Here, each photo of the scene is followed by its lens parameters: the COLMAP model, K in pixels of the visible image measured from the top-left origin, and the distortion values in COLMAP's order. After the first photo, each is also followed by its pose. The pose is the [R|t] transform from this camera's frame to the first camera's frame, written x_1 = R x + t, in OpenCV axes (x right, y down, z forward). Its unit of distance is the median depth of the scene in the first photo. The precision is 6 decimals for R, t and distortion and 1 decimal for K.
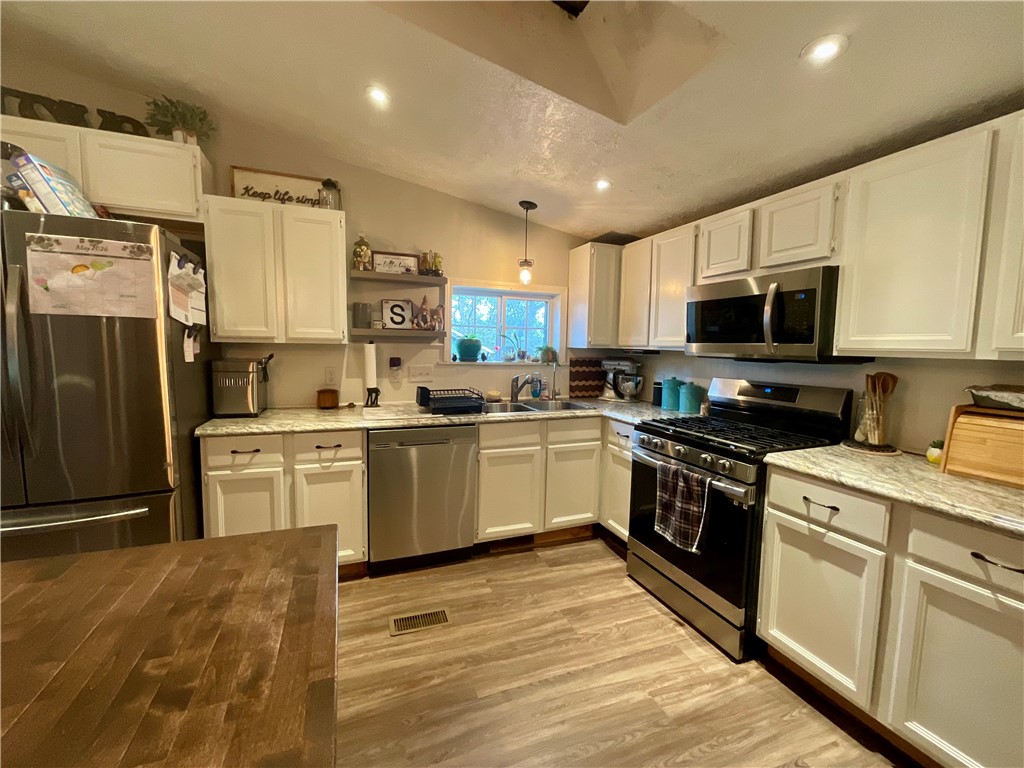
lens RADIAL K [[416.0, 0, 509.9], [0, 416.0, 386.1], [0, 0, 1]] dist [0.001064, -0.002913]
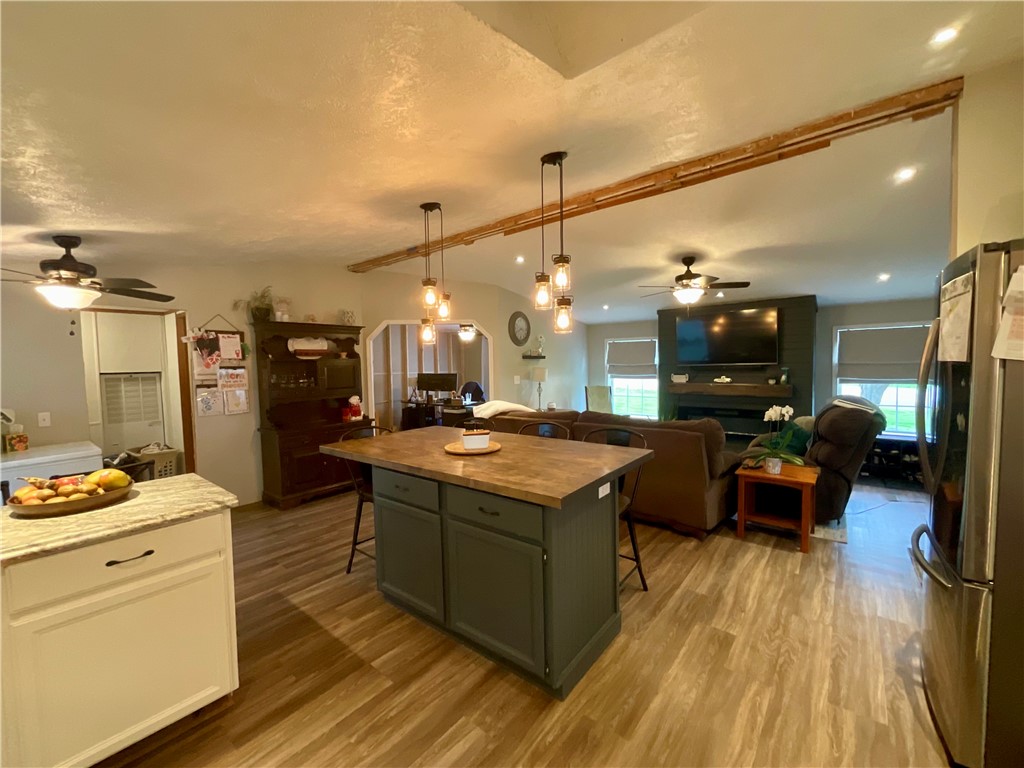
lens RADIAL K [[416.0, 0, 508.8], [0, 416.0, 390.7], [0, 0, 1]] dist [0.001064, -0.002913]
pose [[-0.873413, 0.024161, -0.486381, 0.292671], [-0.048721, 0.989422, 0.136638, -0.161224], [0.484537, 0.143038, -0.862997, 1.182404]]
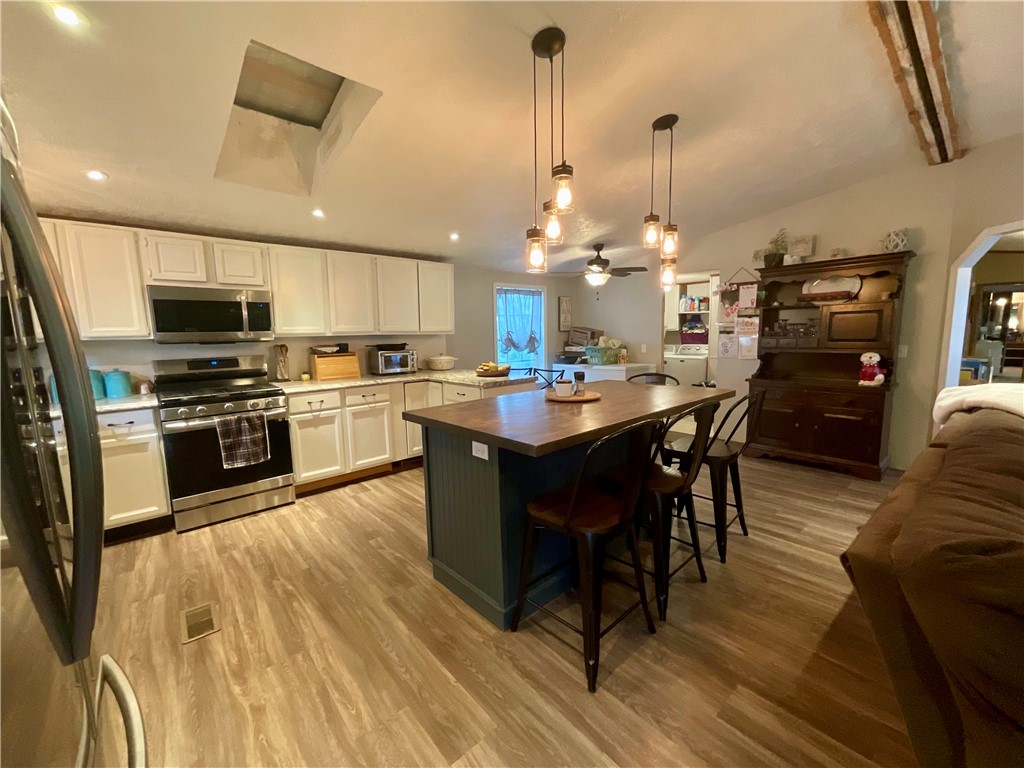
lens RADIAL K [[416.0, 0, 508.9], [0, 416.0, 383.9], [0, 0, 1]] dist [0.001064, -0.002913]
pose [[-0.331218, -0.133649, 0.934041, -1.445586], [0.103884, 0.978734, 0.176882, -0.088043], [-0.937818, 0.155618, -0.310290, 0.596982]]
